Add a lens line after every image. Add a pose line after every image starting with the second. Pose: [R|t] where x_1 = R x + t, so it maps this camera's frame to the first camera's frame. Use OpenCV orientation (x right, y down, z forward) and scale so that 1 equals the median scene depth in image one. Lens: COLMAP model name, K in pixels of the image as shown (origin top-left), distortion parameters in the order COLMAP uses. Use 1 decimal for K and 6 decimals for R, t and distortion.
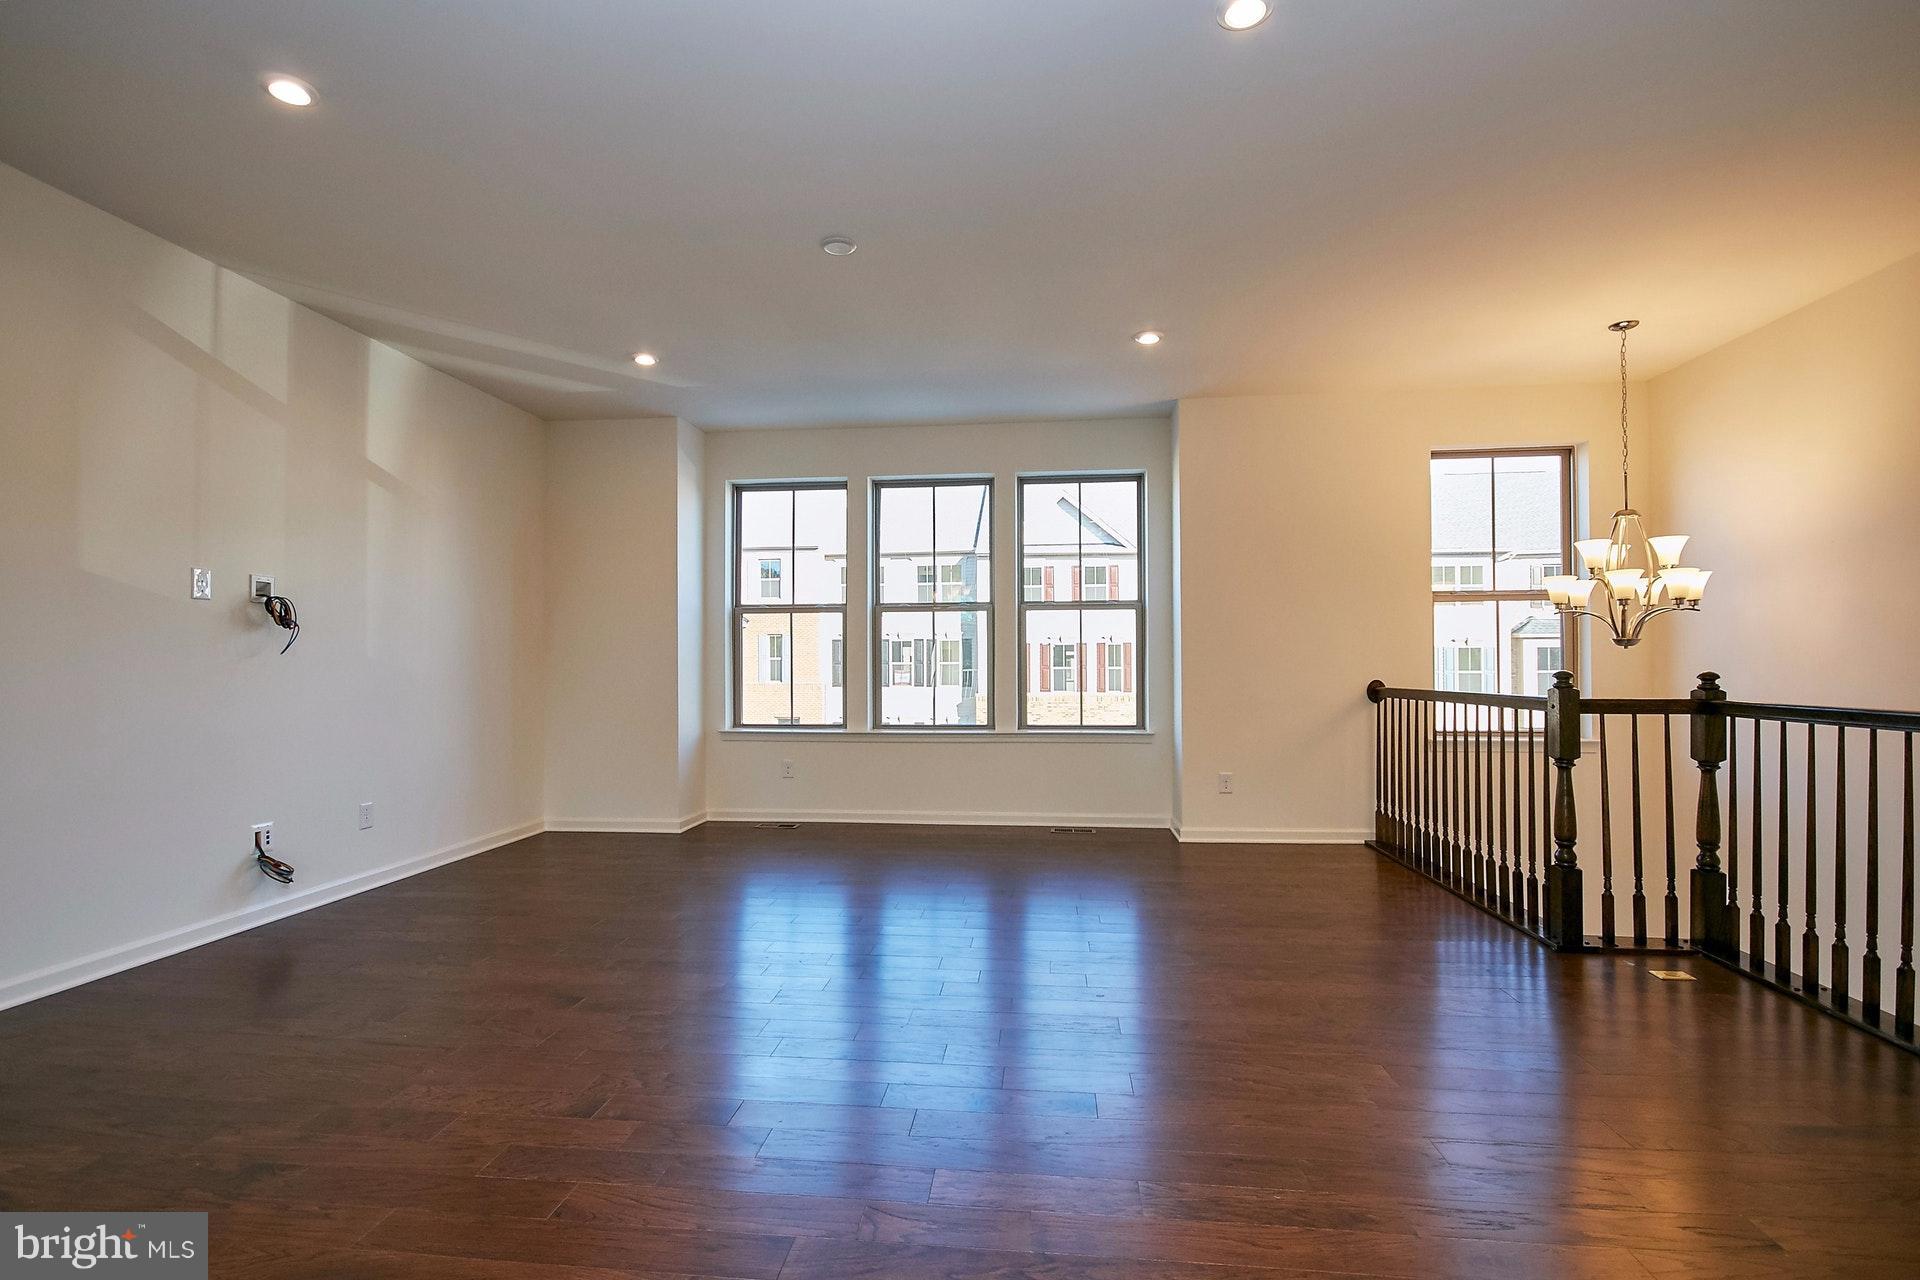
lens RADIAL K [[891.0, 0, 946.0], [0, 891.0, 659.6], [0, 0, 1]] dist [-0.000126, 0.000954]
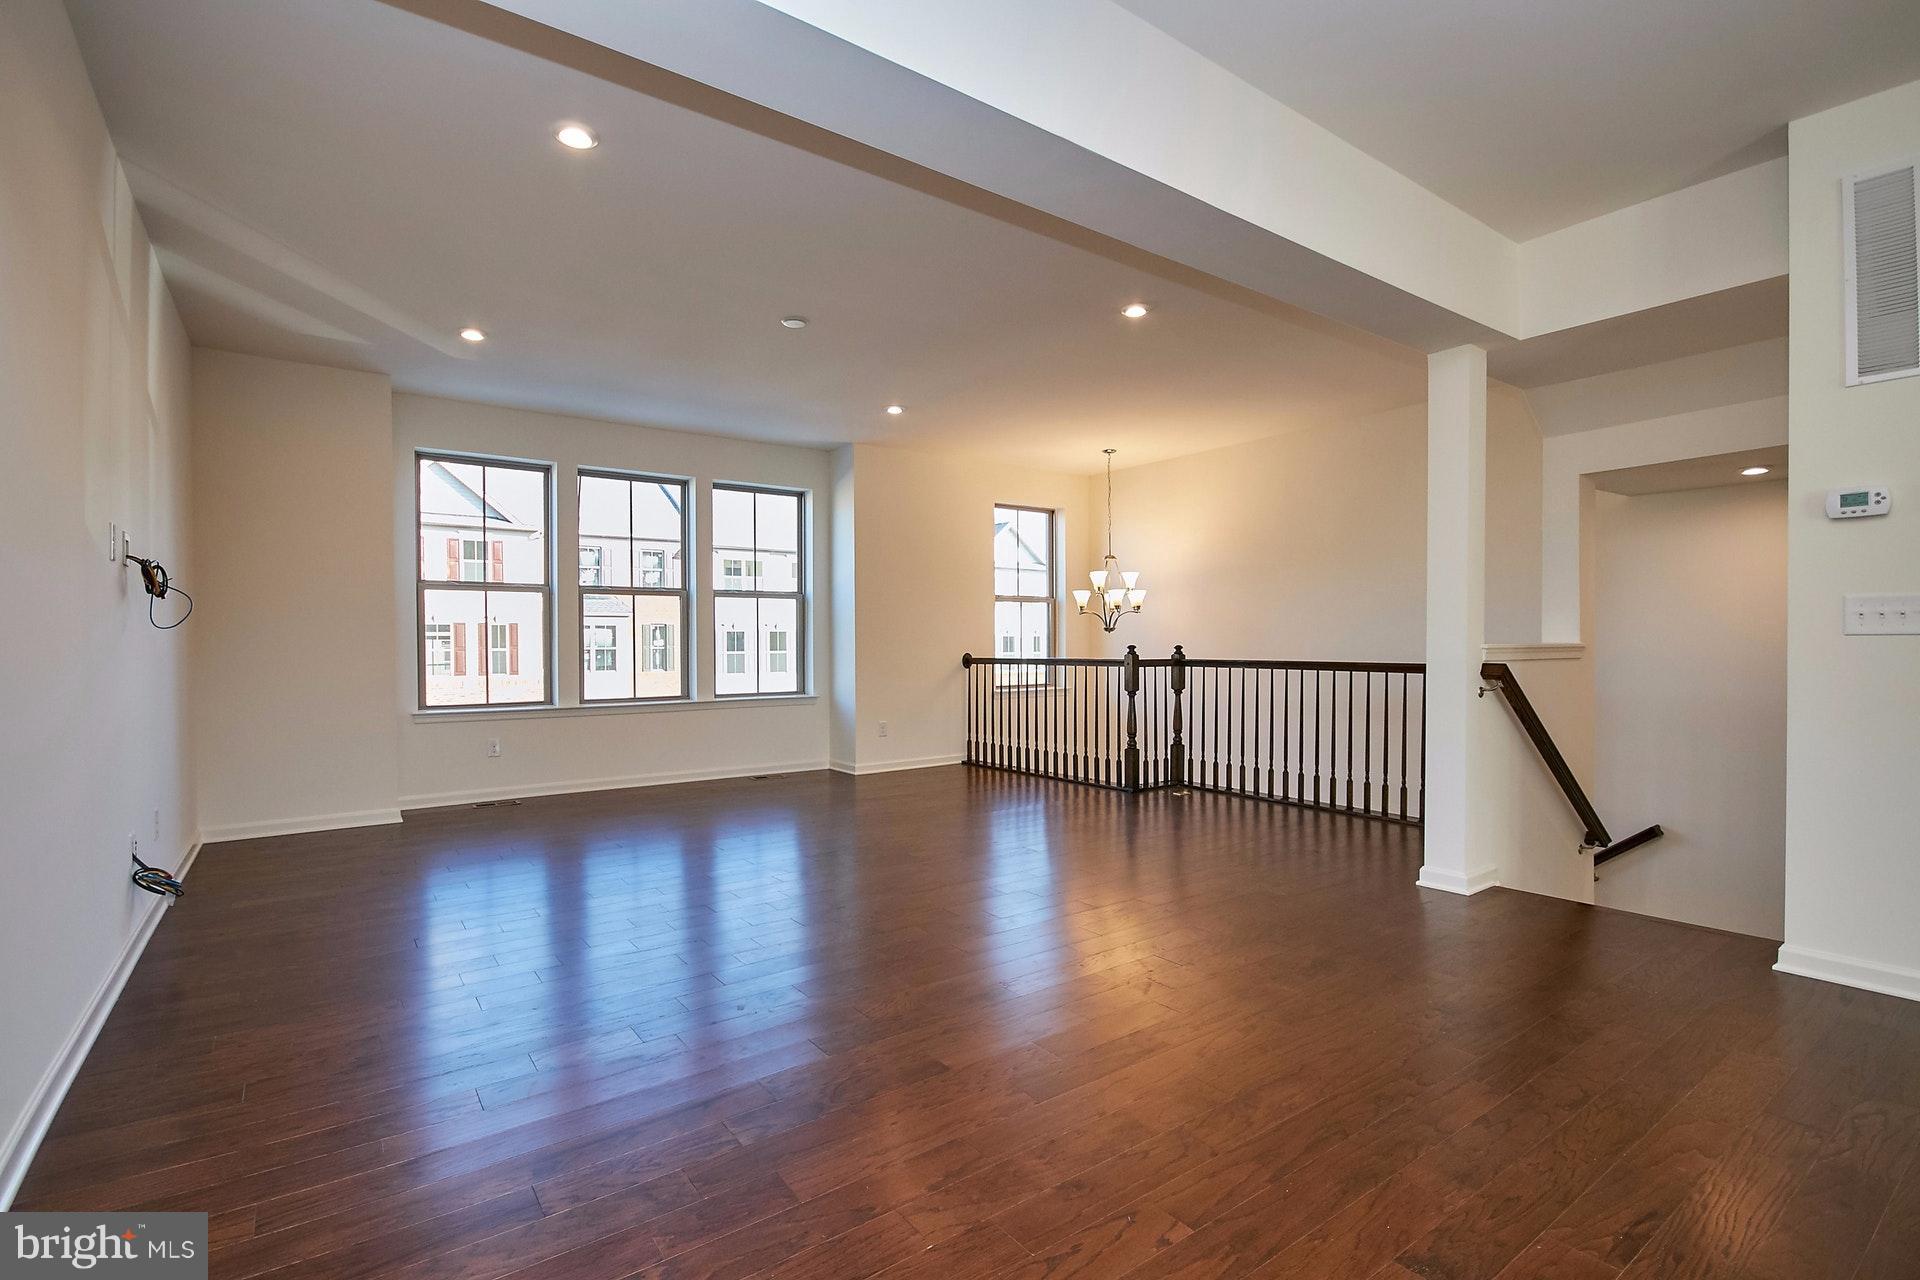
lens RADIAL K [[891.0, 0, 946.0], [0, 891.0, 659.6], [0, 0, 1]] dist [-0.000126, 0.000954]
pose [[0.745622, -0.012197, 0.666257, -0.537082], [-0.001083, 0.999809, 0.019515, 0.004809], [-0.666368, -0.015272, 0.745467, -0.090763]]
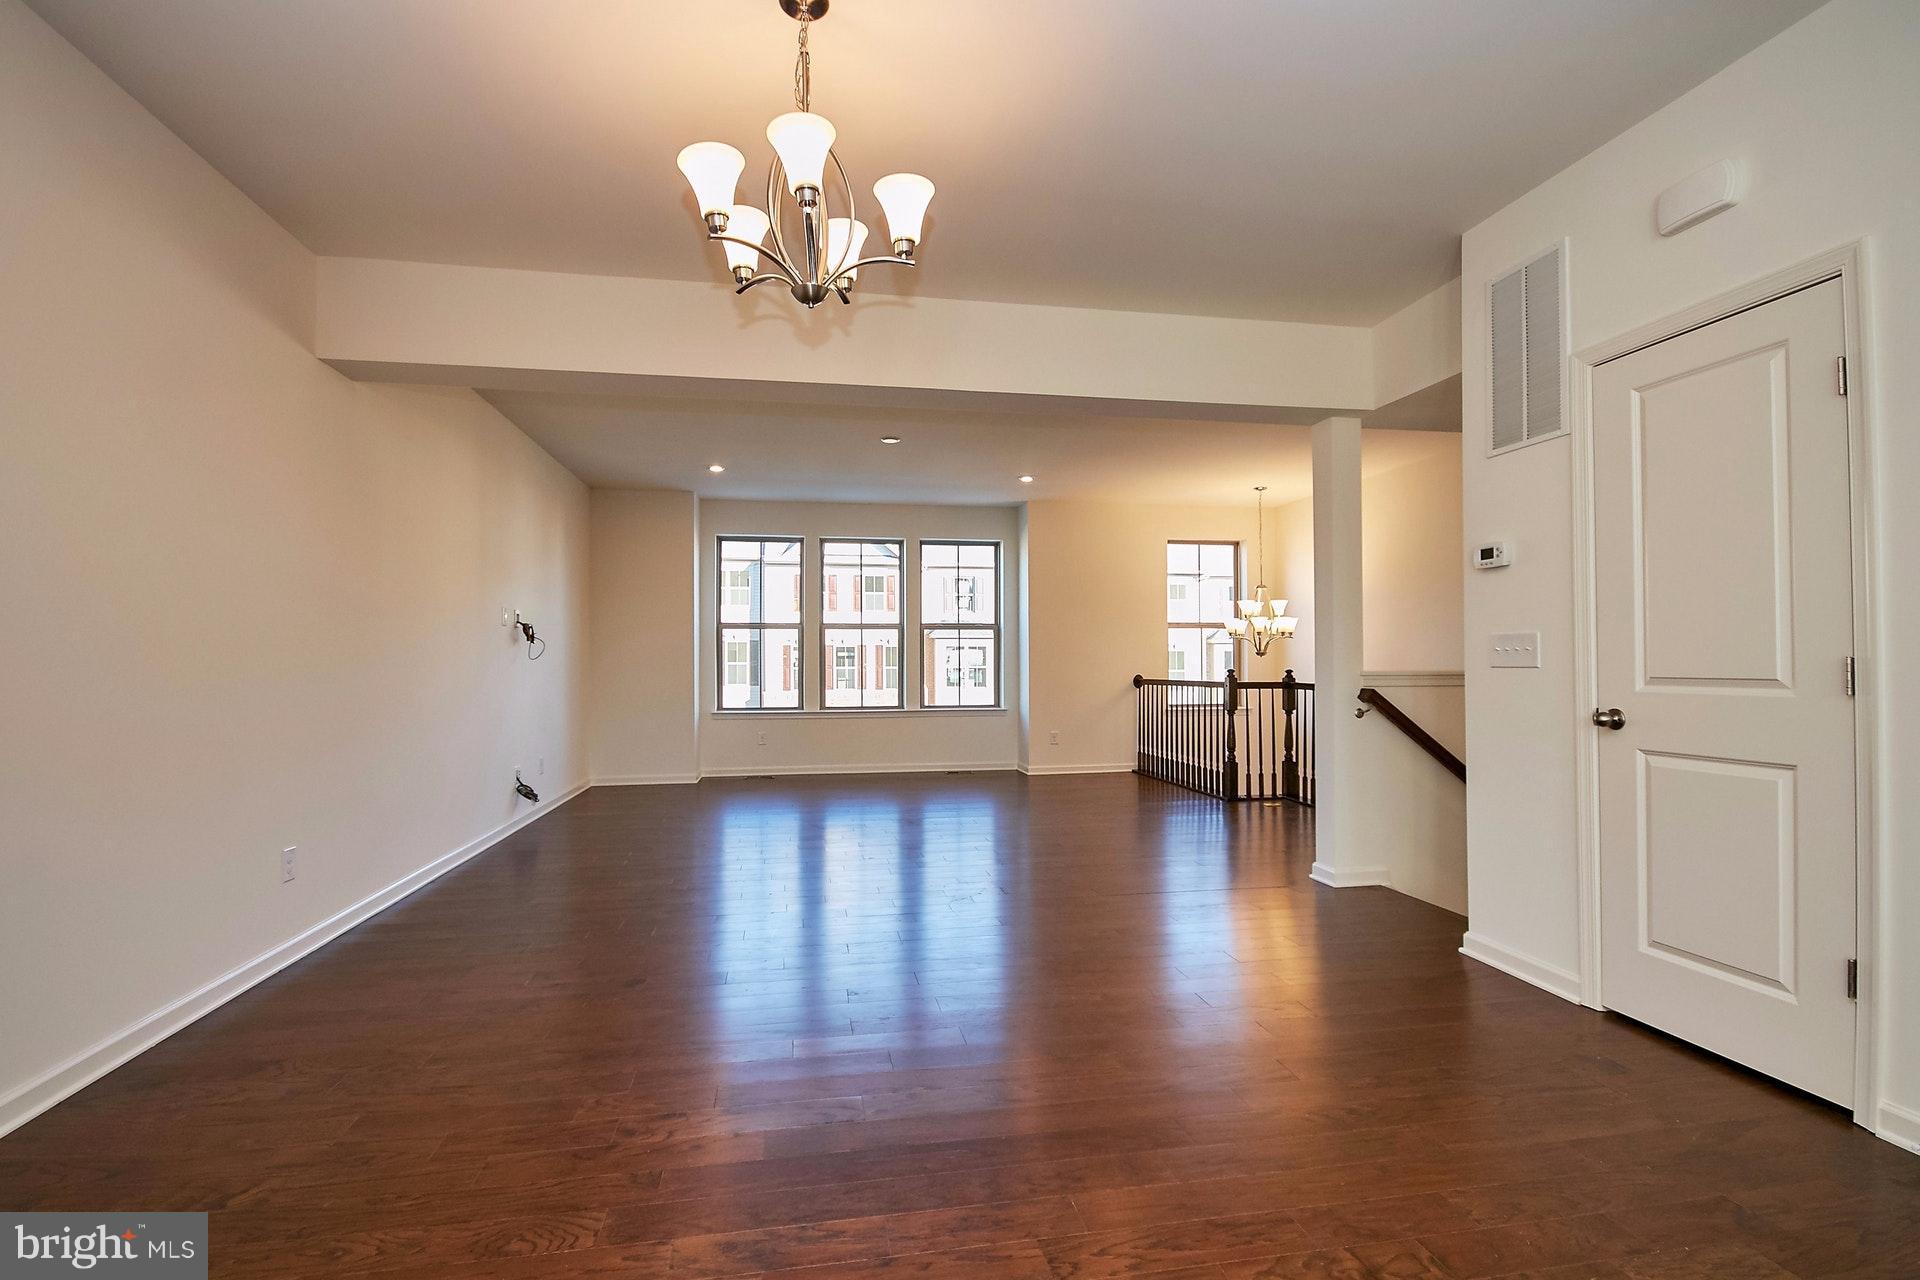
lens RADIAL K [[891.0, 0, 946.0], [0, 891.0, 659.6], [0, 0, 1]] dist [-0.000126, 0.000954]
pose [[0.960463, 0.001945, 0.278400, -0.337934], [-0.001871, 0.999998, -0.000531, -0.004002], [-0.278401, -0.000011, 0.960465, -0.523232]]
